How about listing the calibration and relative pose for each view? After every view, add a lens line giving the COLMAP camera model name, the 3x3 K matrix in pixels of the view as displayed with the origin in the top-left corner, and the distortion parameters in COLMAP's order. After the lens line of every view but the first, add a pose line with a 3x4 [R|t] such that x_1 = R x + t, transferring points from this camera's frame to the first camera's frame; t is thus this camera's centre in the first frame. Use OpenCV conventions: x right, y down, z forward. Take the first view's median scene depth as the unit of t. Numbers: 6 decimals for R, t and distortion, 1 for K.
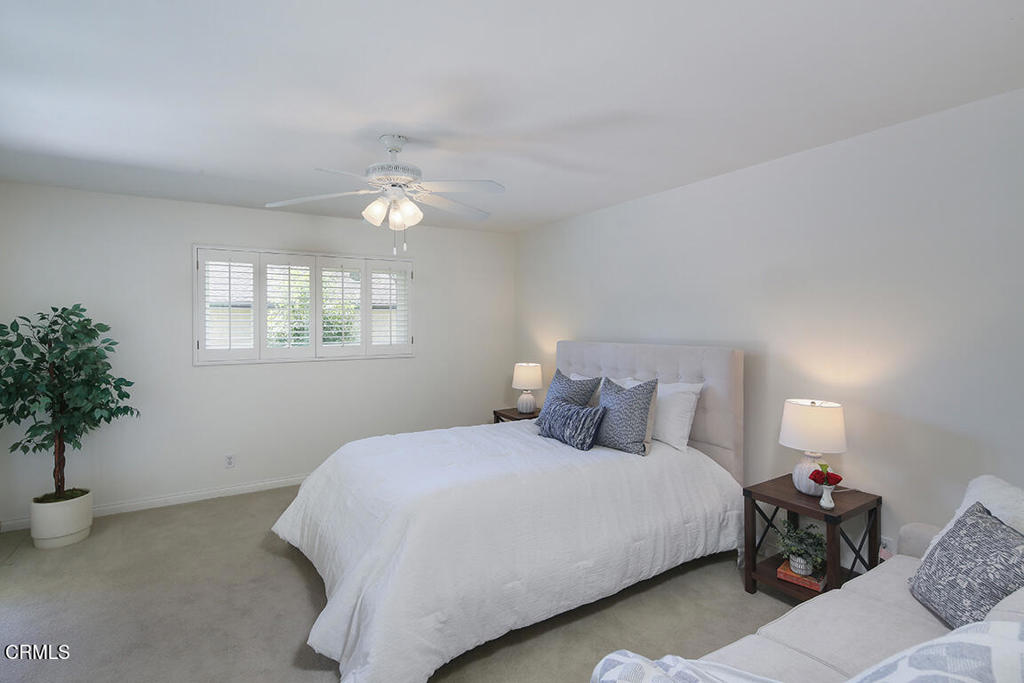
lens RADIAL K [[500.8, 0, 515.8], [0, 500.8, 323.5], [0, 0, 1]] dist [-0.000860, -0.001219]
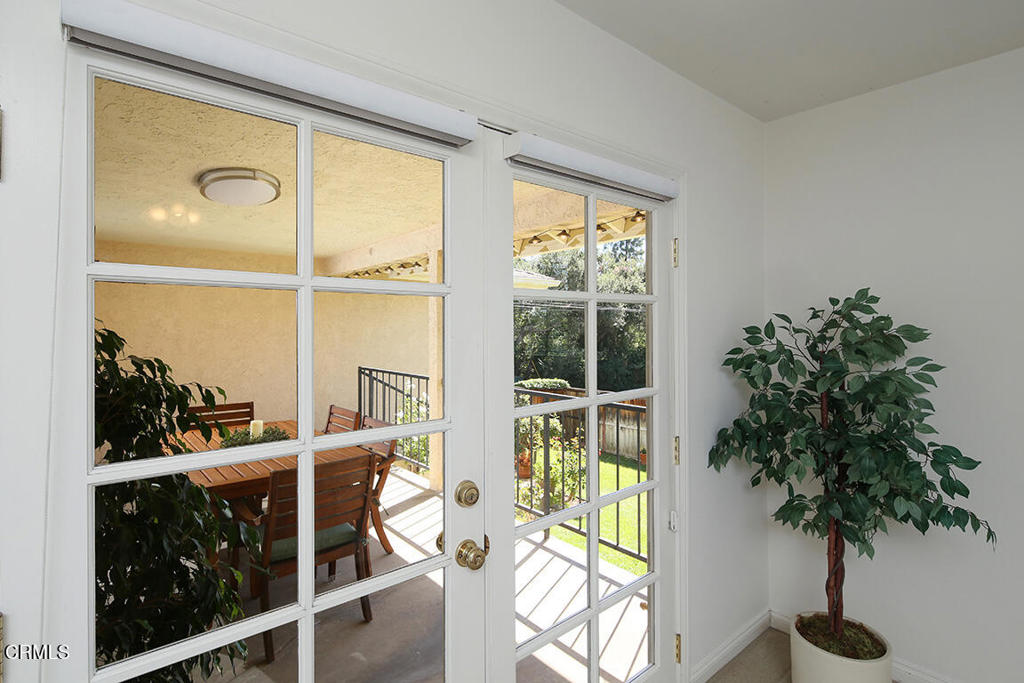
lens RADIAL K [[500.8, 0, 499.6], [0, 500.8, 323.5], [0, 0, 1]] dist [-0.000860, -0.001219]
pose [[0.132657, -0.001097, -0.991161, -0.395796], [-0.002054, 0.999997, -0.001382, -0.000372], [0.991160, 0.002219, 0.132654, 0.538470]]
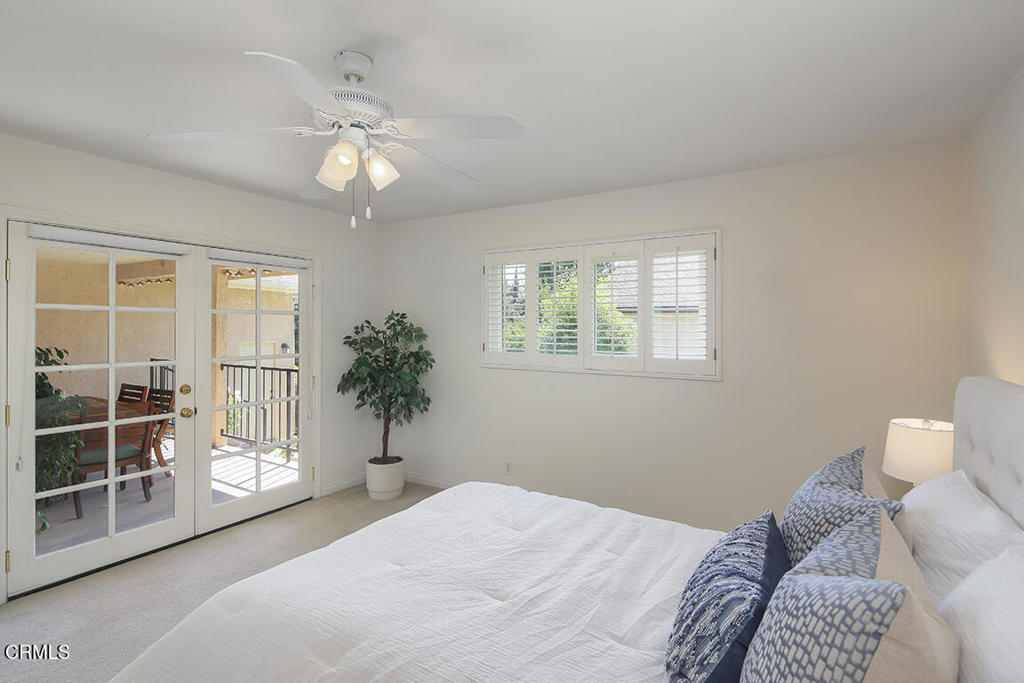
lens RADIAL K [[500.8, 0, 509.3], [0, 500.8, 325.1], [0, 0, 1]] dist [-0.000860, -0.001219]
pose [[0.444950, 0.002202, -0.895553, 0.369419], [-0.010414, 0.999942, -0.002716, -0.001322], [0.895495, 0.010535, 0.444947, 0.692653]]
